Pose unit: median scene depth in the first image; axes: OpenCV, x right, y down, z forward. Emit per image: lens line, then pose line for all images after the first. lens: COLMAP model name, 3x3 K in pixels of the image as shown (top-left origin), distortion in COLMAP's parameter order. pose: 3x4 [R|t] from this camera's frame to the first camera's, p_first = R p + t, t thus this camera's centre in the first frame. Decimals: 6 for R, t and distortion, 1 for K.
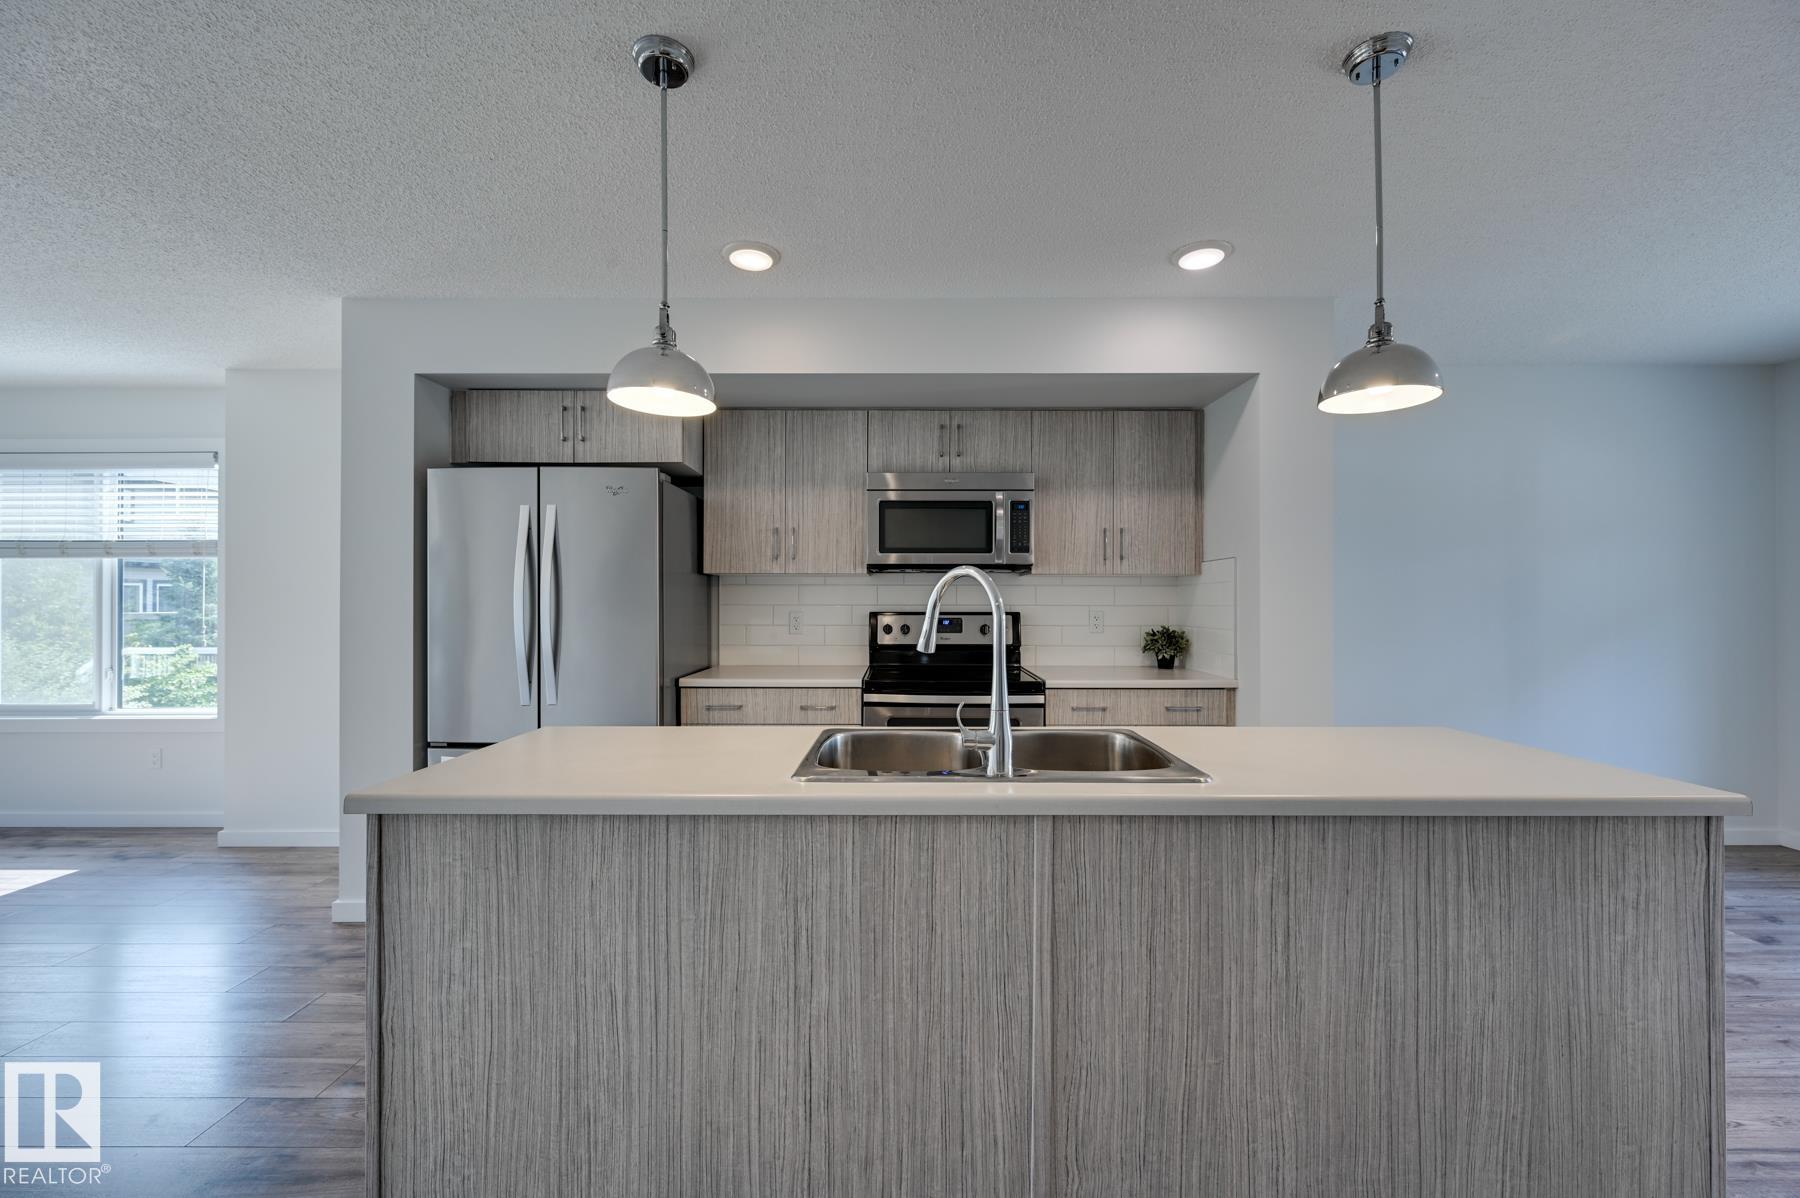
lens RADIAL K [[707.3, 0, 902.0], [0, 707.3, 600.2], [0, 0, 1]] dist [0.000177, 0.000228]
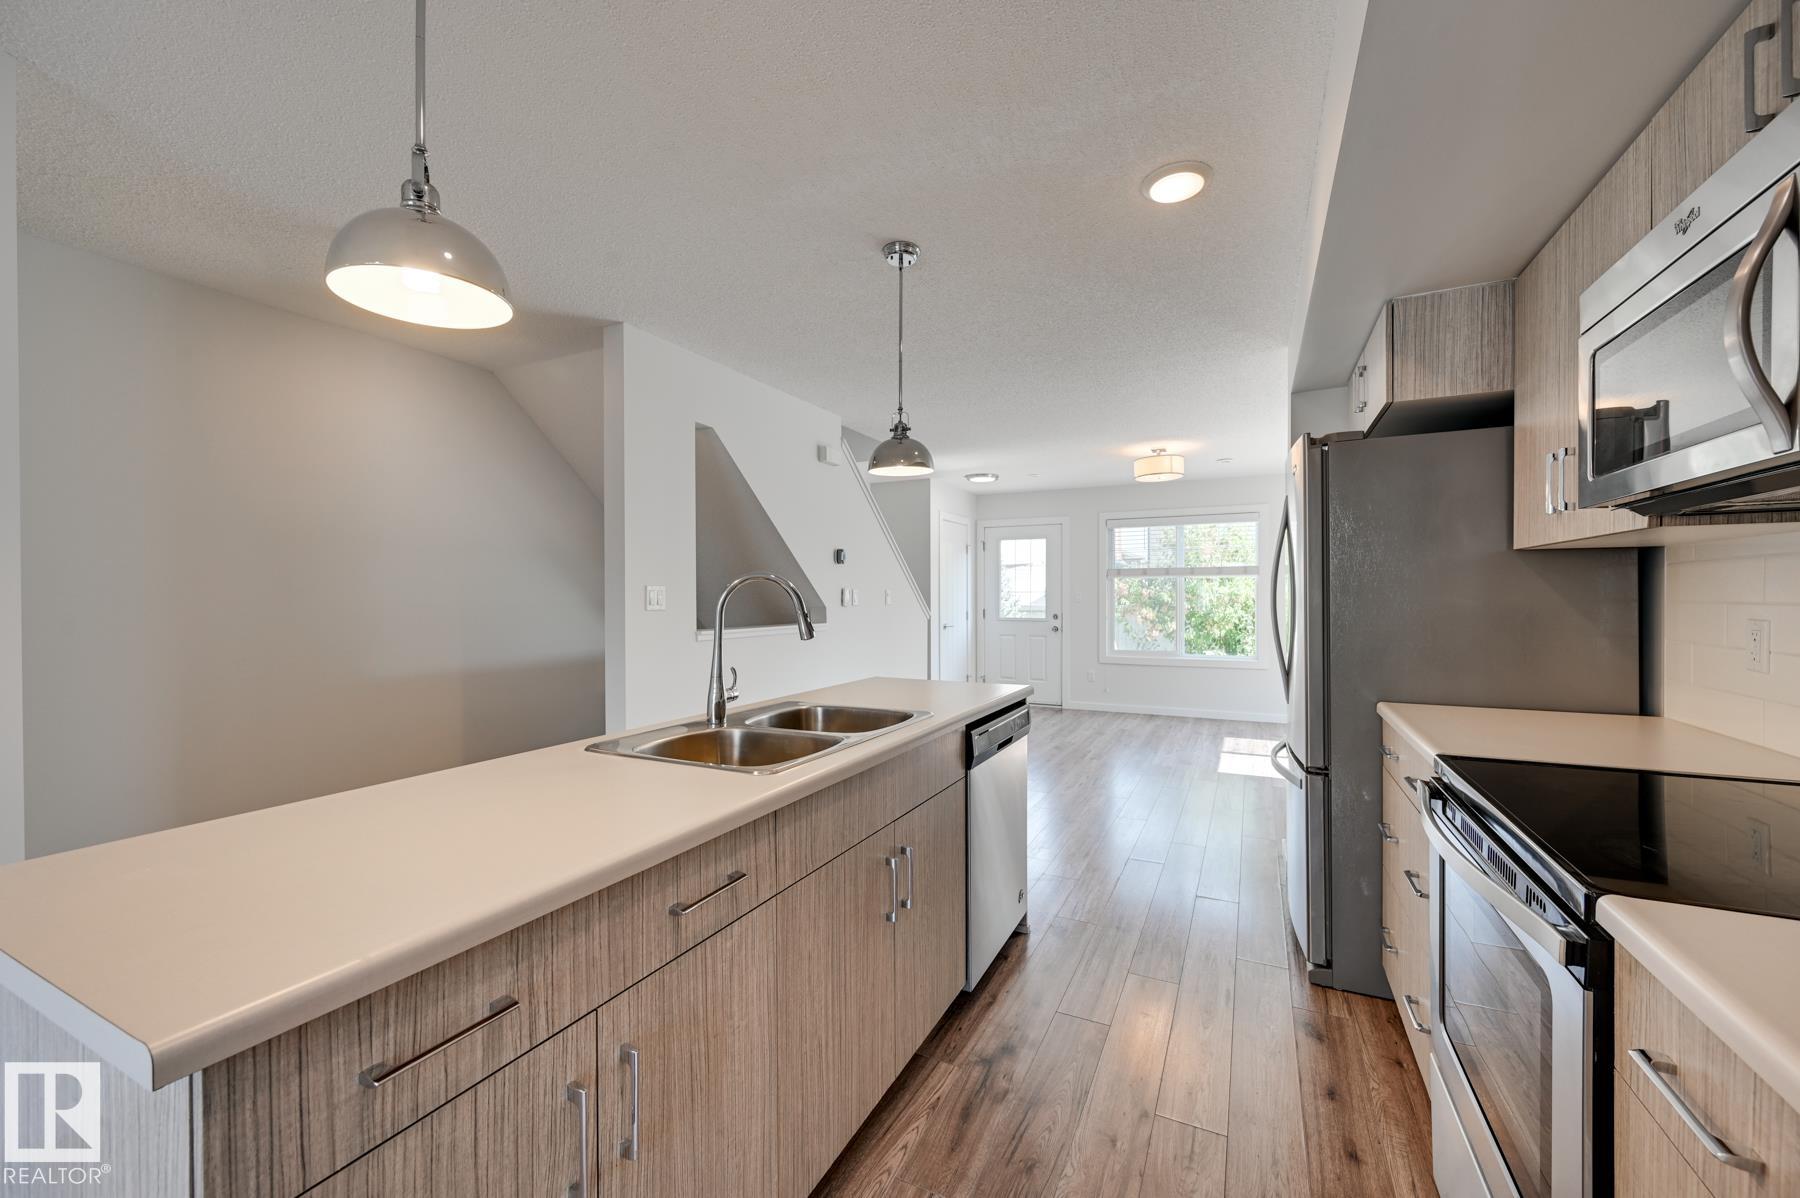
lens RADIAL K [[707.3, 0, 902.0], [0, 707.3, 600.2], [0, 0, 1]] dist [0.000177, 0.000228]
pose [[-0.442543, 0.006422, -0.896724, 0.501761], [0.007720, 0.999965, 0.003352, -0.000403], [0.896714, -0.005439, -0.442577, 0.795614]]
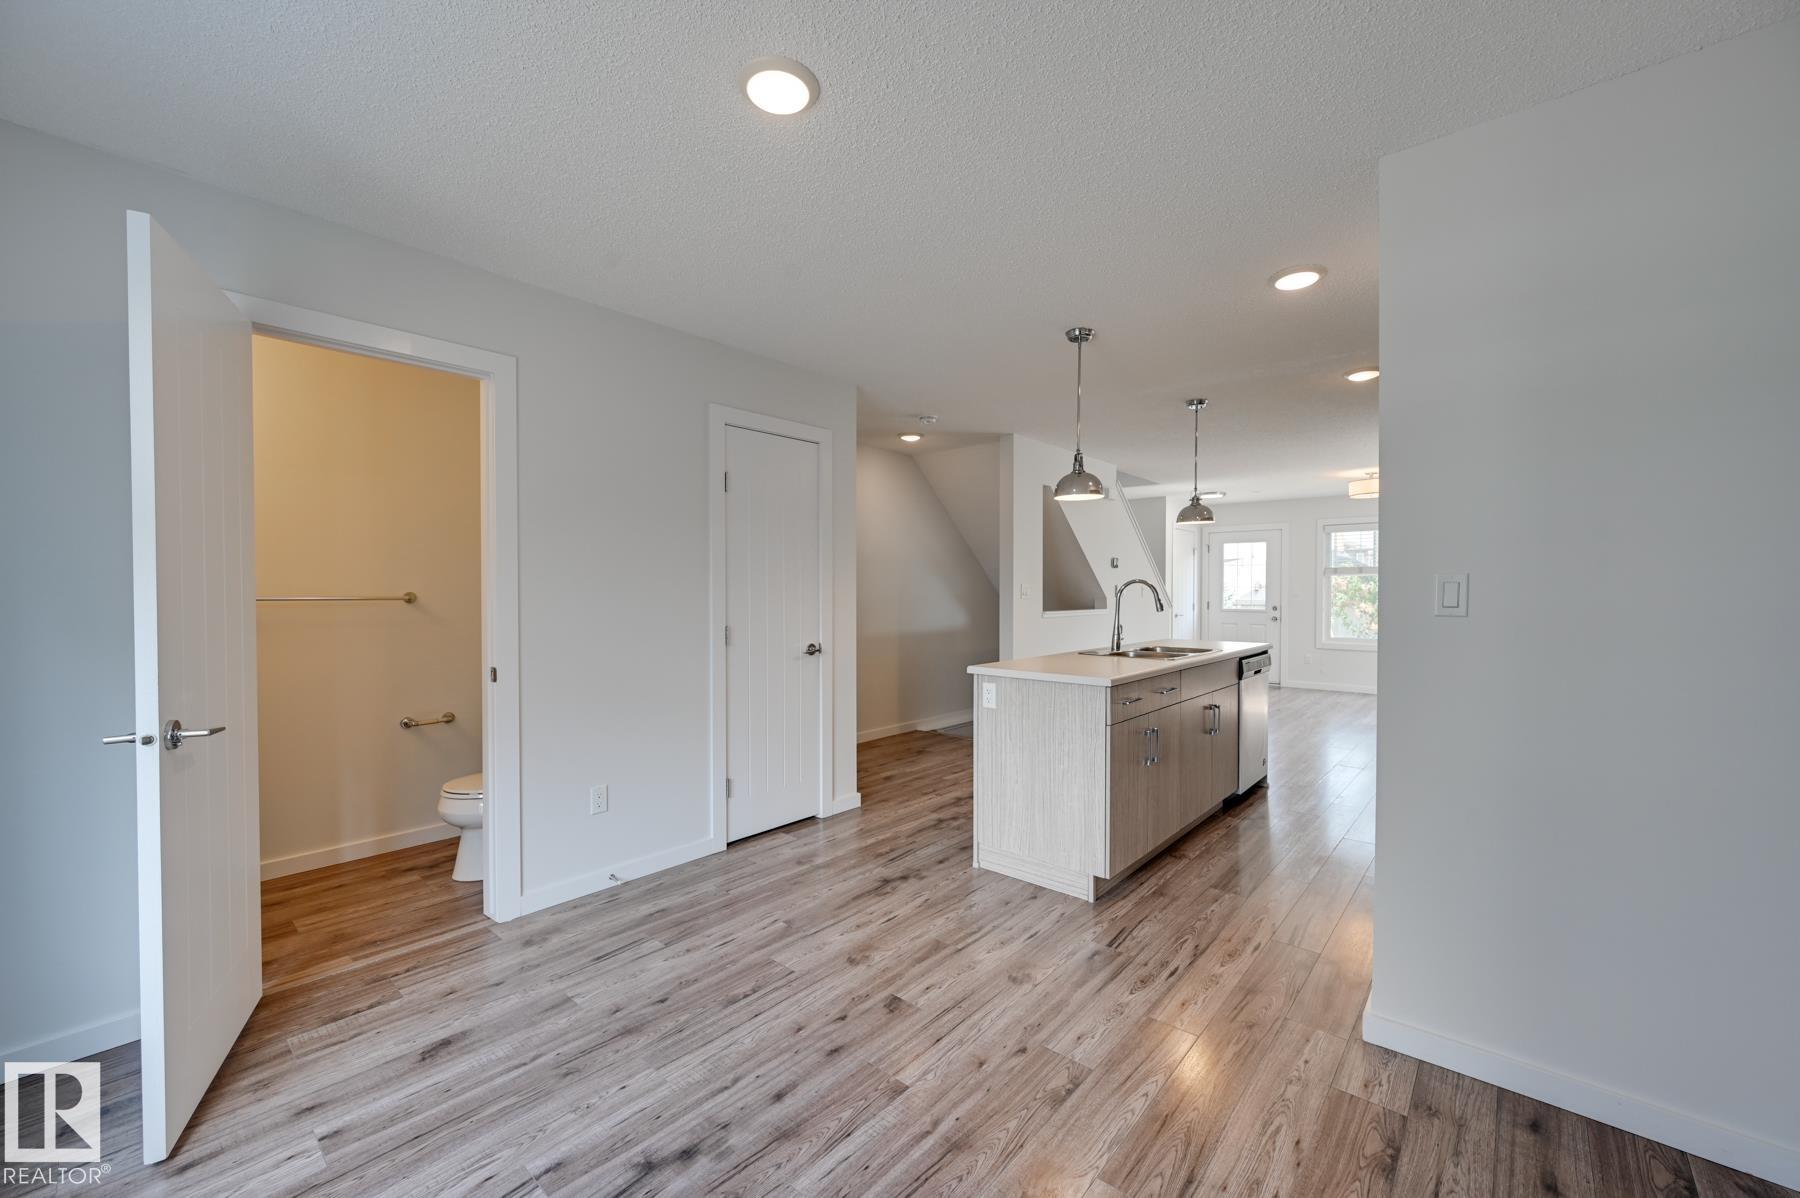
lens RADIAL K [[707.3, 0, 902.0], [0, 707.3, 600.2], [0, 0, 1]] dist [0.000177, 0.000228]
pose [[-0.656989, 0.010555, -0.753826, 1.225278], [0.003289, 0.999933, 0.011134, -0.001261], [0.753893, 0.004835, -0.656979, 0.933473]]
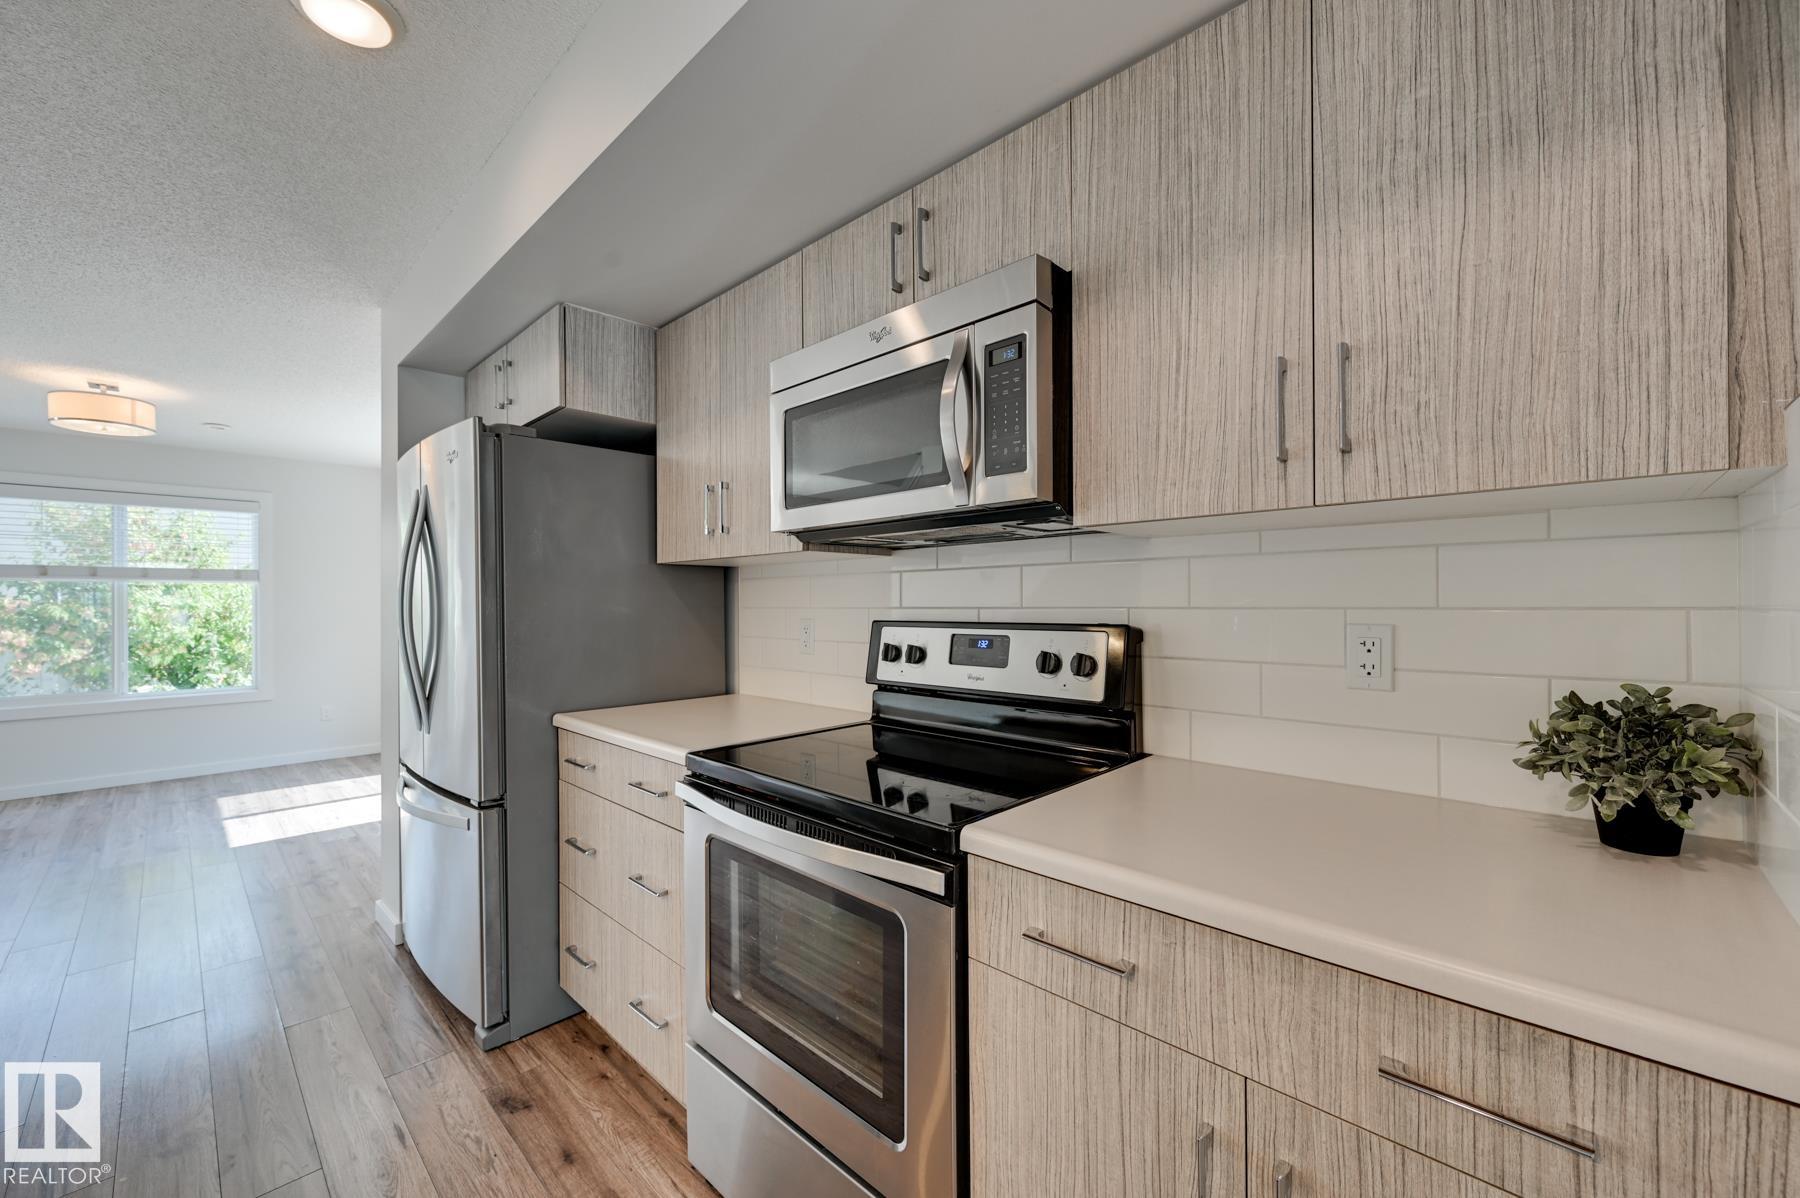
lens RADIAL K [[707.3, 0, 902.0], [0, 707.3, 600.2], [0, 0, 1]] dist [0.000177, 0.000228]
pose [[0.722594, -0.008753, -0.691217, 0.379599], [0.010780, 0.999941, -0.001393, 0.002036], [0.691189, -0.006444, 0.722646, 0.659938]]
